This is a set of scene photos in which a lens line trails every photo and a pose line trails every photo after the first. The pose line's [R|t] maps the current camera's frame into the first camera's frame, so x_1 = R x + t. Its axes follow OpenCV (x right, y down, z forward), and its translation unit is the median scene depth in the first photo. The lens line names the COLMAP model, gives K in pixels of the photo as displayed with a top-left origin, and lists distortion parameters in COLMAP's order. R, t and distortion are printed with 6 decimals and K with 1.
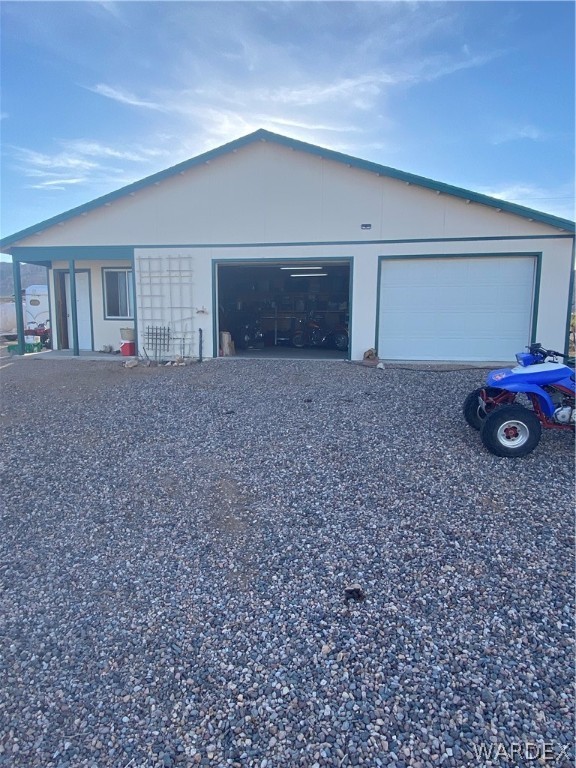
lens RADIAL K [[457.9, 0, 288.0], [0, 457.9, 384.0], [0, 0, 1]] dist [0.003935, 0.000850]
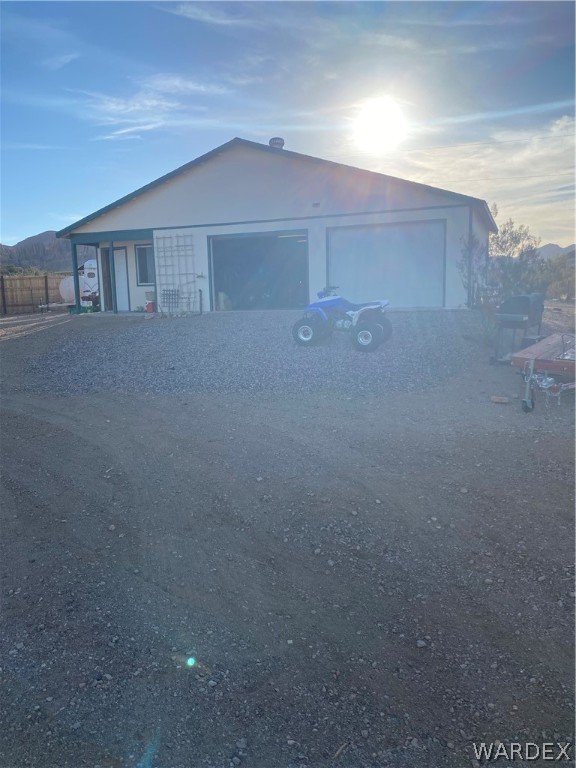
lens RADIAL K [[596.3, 0, 288.0], [0, 596.3, 384.0], [0, 0, 1]] dist [-0.029939, -0.002209]
pose [[0.977786, -0.000901, -0.209603, 0.400346], [0.005117, 0.999795, 0.019572, 0.114334], [0.209543, -0.020210, 0.977591, -0.598093]]
